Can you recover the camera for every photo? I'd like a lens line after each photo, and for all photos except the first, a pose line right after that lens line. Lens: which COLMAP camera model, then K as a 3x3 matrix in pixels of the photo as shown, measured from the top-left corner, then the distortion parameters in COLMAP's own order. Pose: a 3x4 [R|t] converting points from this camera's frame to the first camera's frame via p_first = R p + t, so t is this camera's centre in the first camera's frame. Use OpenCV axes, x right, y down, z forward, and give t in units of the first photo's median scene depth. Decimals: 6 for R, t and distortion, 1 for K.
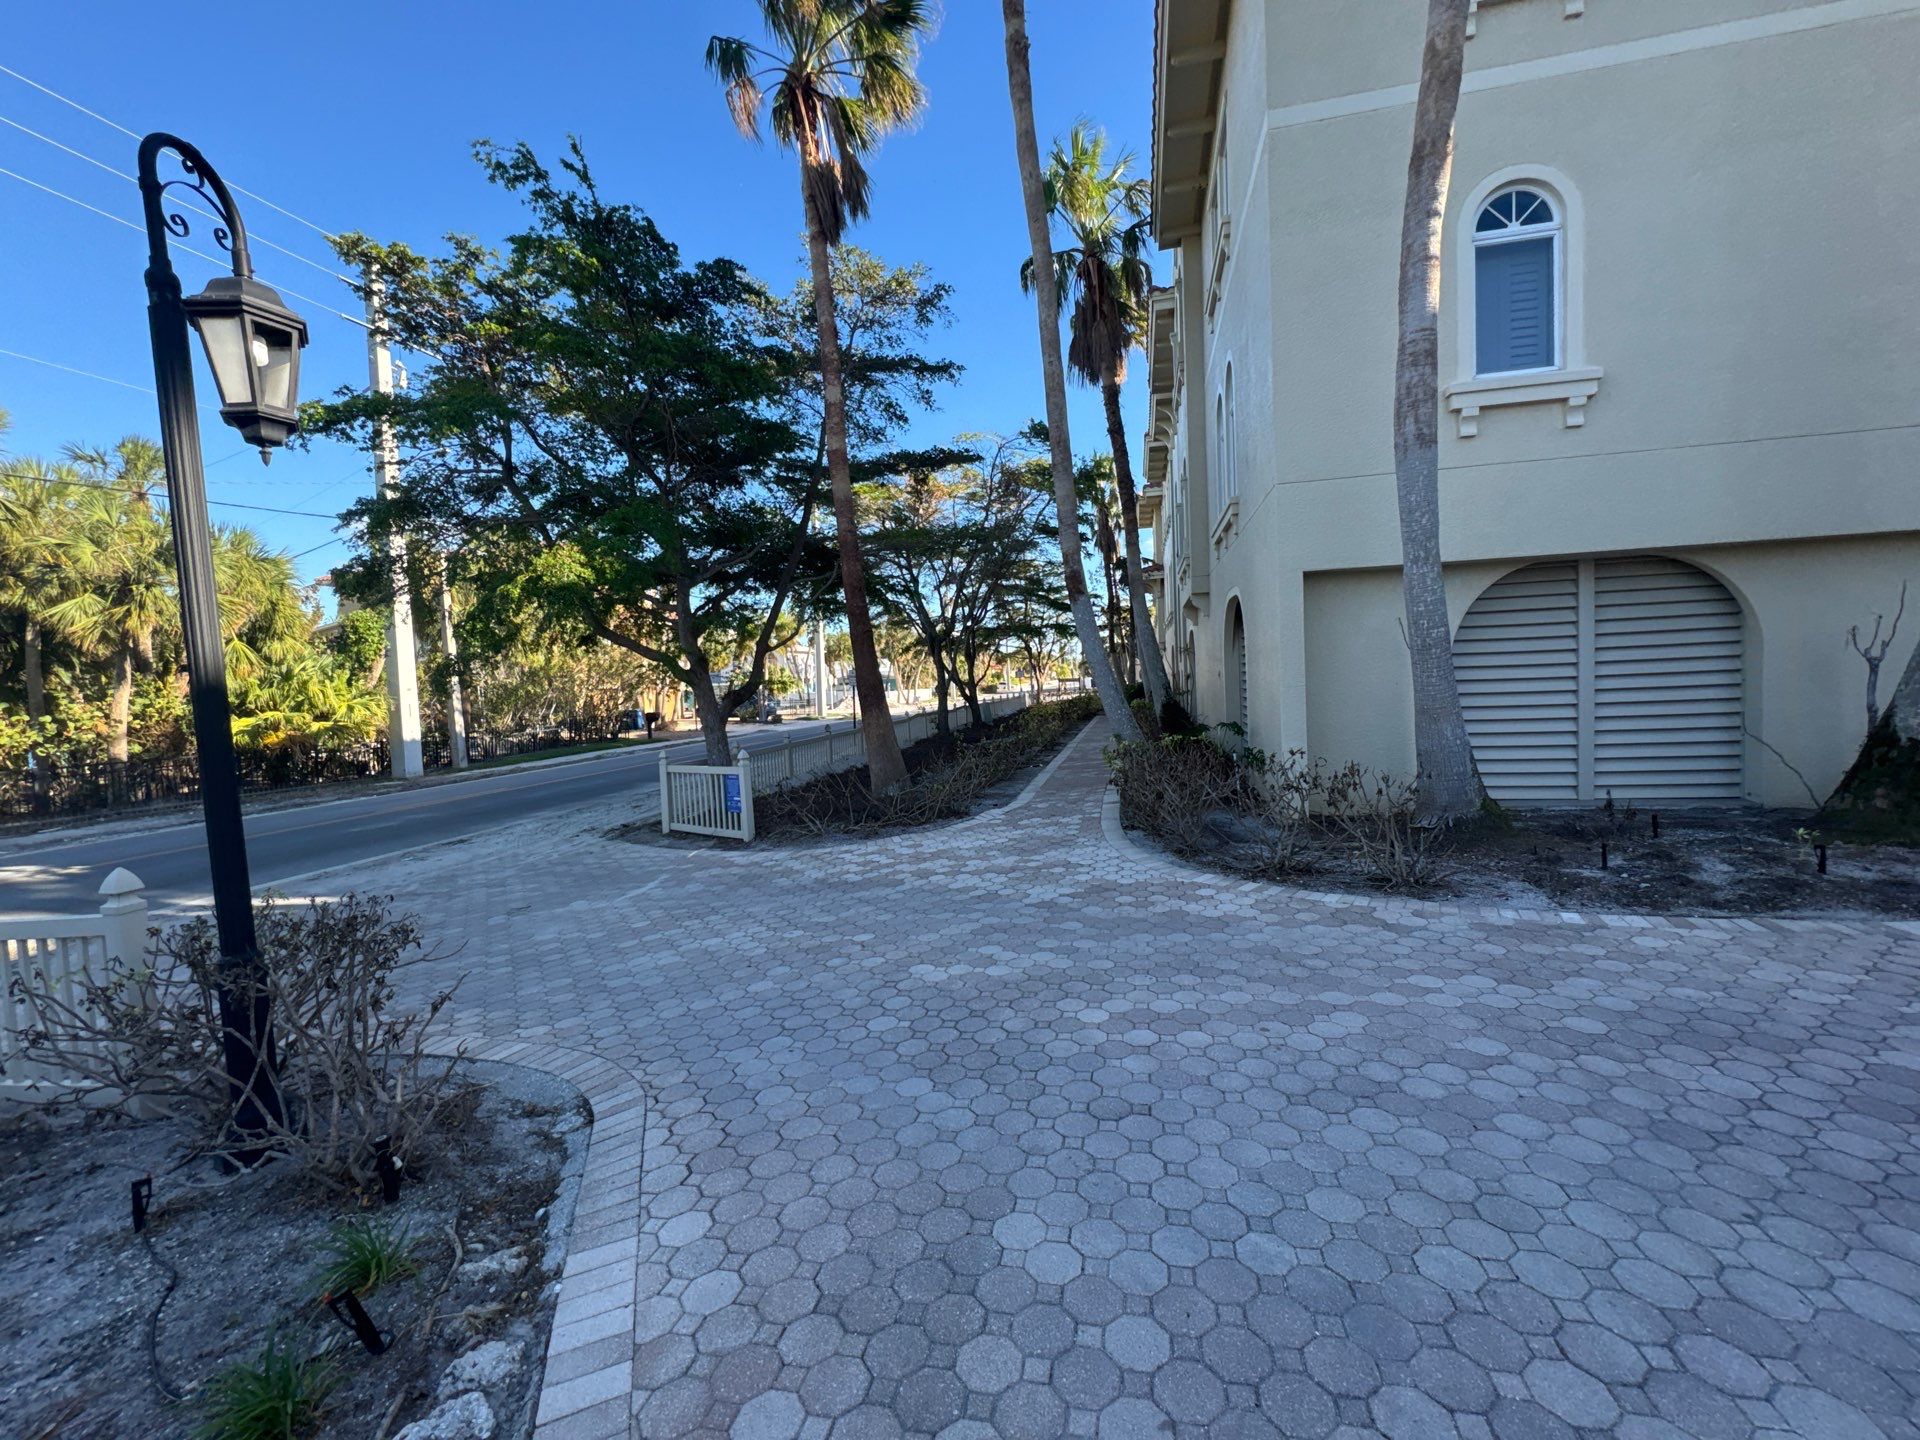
lens RADIAL K [[770.9, 0, 965.1], [0, 770.9, 718.8], [0, 0, 1]] dist [0.001297, 0.000088]
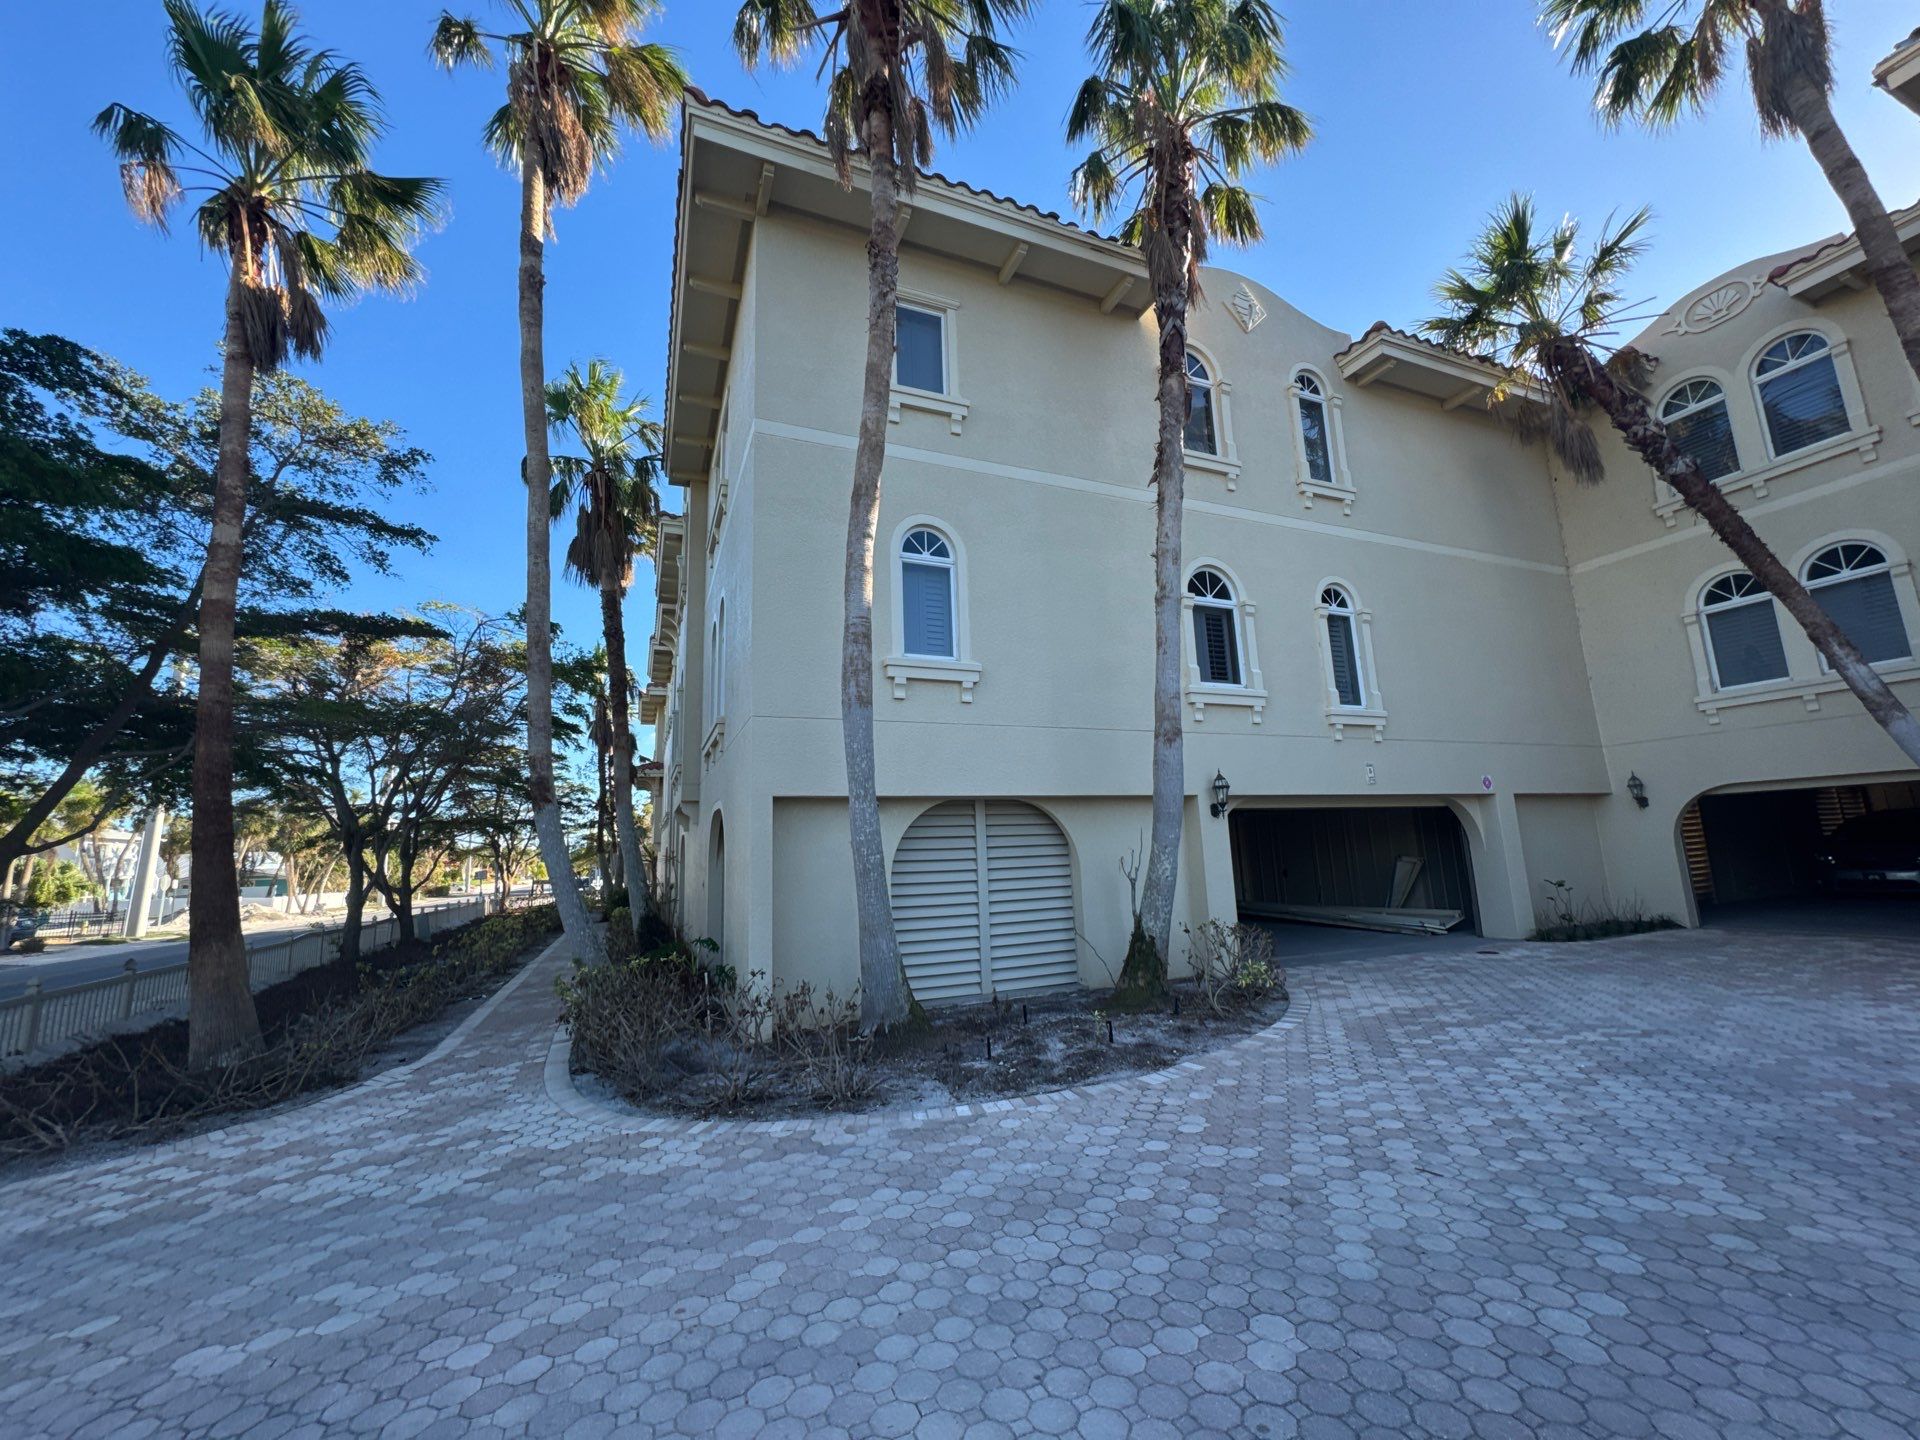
lens RADIAL K [[766.8, 0, 964.3], [0, 766.8, 718.6], [0, 0, 1]] dist [0.000293, 0.000240]
pose [[0.813042, 0.116810, 0.570367, 0.027853], [0.031883, 0.969263, -0.243952, -0.025712], [-0.581332, 0.216528, 0.784327, -0.038385]]
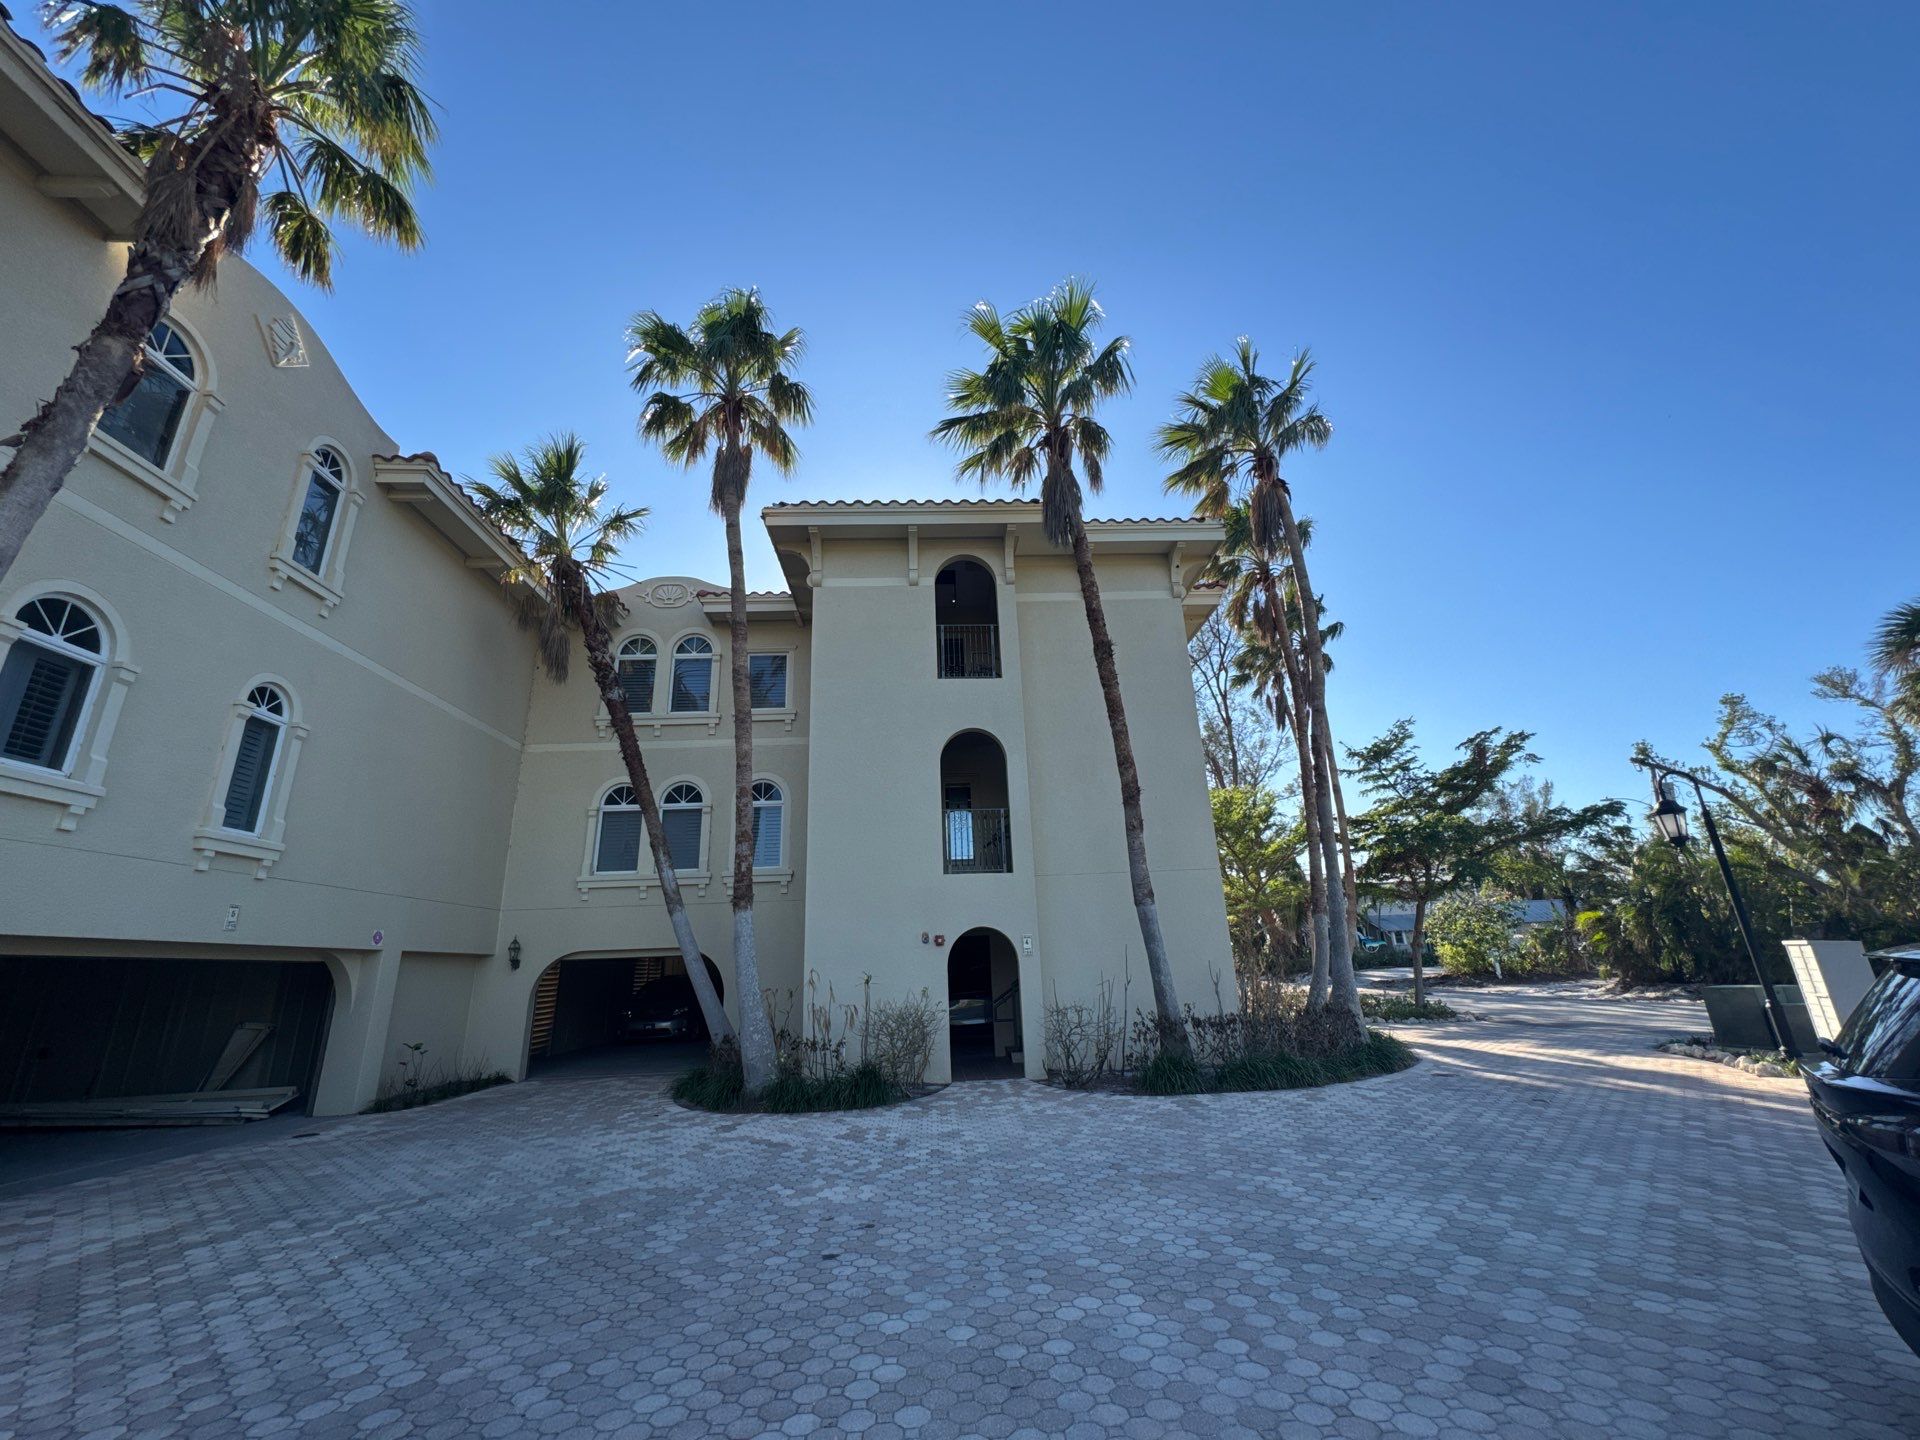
lens RADIAL K [[764.6, 0, 963.7], [0, 764.6, 720.0], [0, 0, 1]] dist [0.000199, 0.000301]
pose [[-0.256363, 0.352889, 0.899860, 0.031873], [0.099177, 0.935662, -0.338674, -0.026967], [-0.961479, 0.002422, -0.274868, -0.092550]]
